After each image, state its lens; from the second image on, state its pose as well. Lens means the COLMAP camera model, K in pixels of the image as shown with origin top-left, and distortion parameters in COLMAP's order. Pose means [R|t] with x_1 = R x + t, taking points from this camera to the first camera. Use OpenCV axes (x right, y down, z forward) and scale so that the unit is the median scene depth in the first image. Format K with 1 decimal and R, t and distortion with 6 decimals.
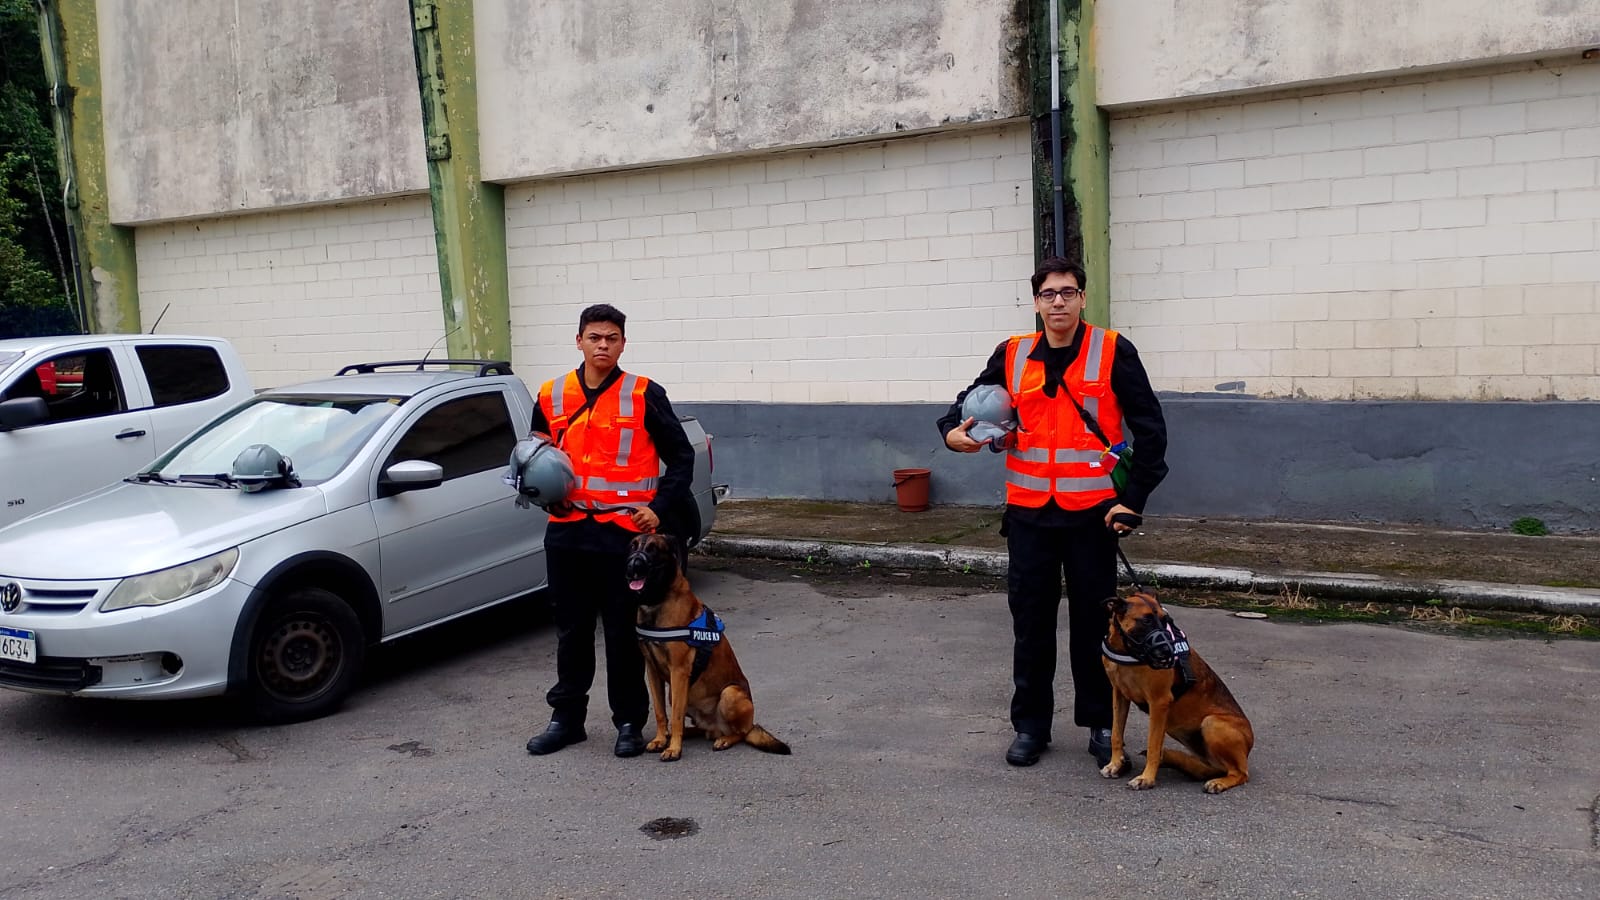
lens RADIAL K [[1317.9, 0, 796.6], [0, 1317.9, 442.9], [0, 0, 1]] dist [0.056550, -0.062450]
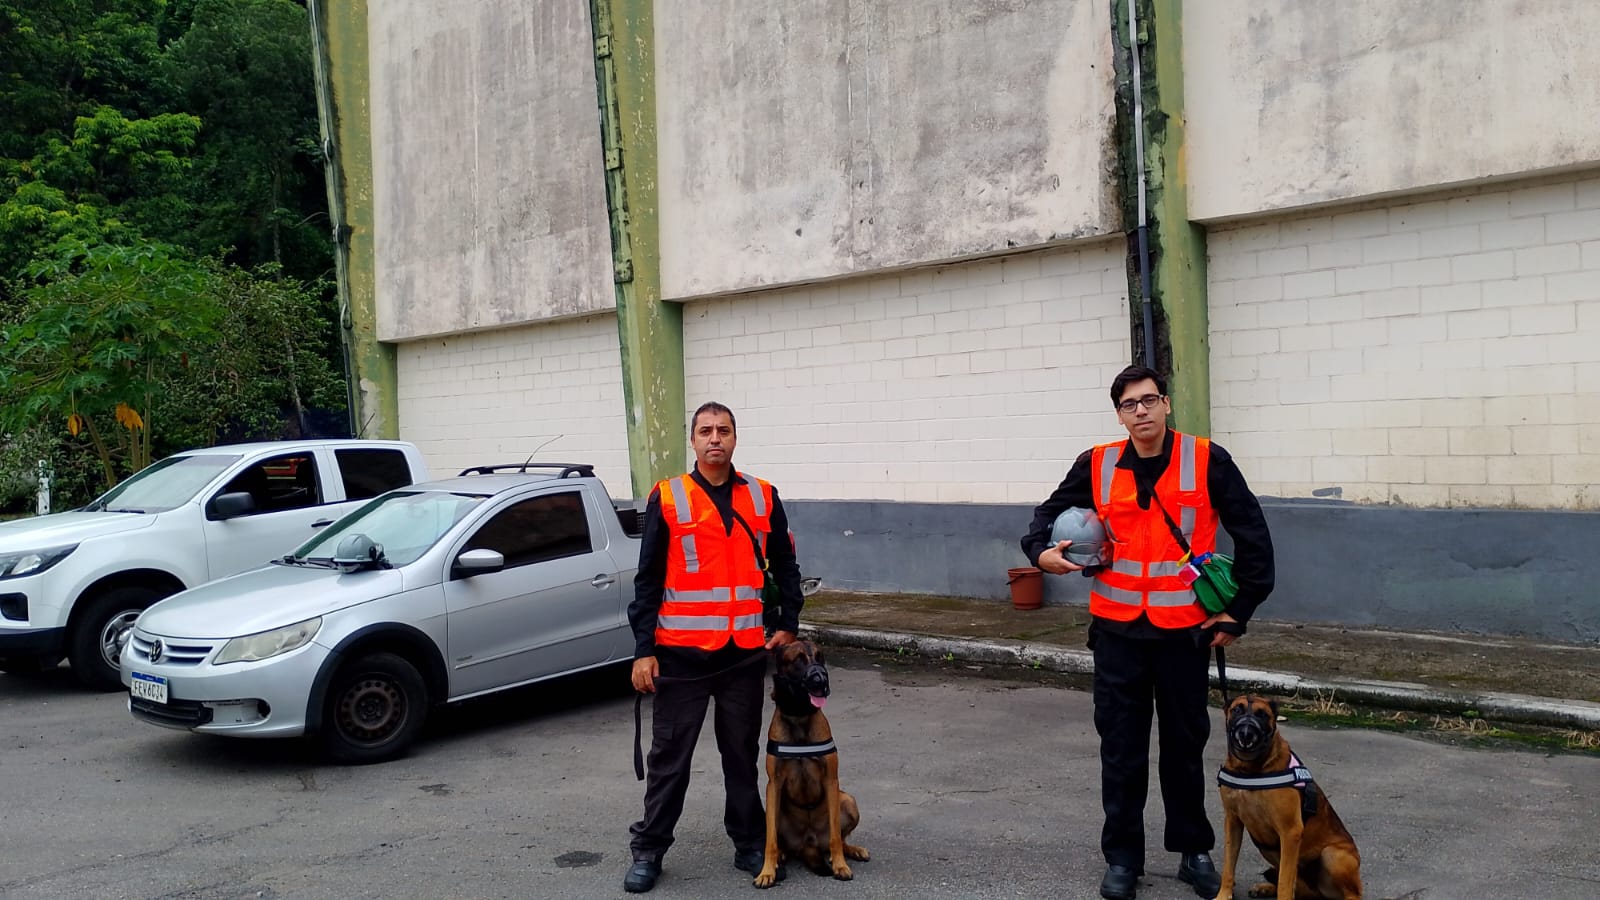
lens RADIAL K [[1317.9, 0, 794.2], [0, 1317.9, 447.2], [0, 0, 1]] dist [0.056550, -0.062450]
pose [[0.976636, 0.002716, -0.214885, 0.150967], [-0.017547, 0.997589, -0.067138, -0.002142], [0.214185, 0.069340, 0.974329, -0.066643]]
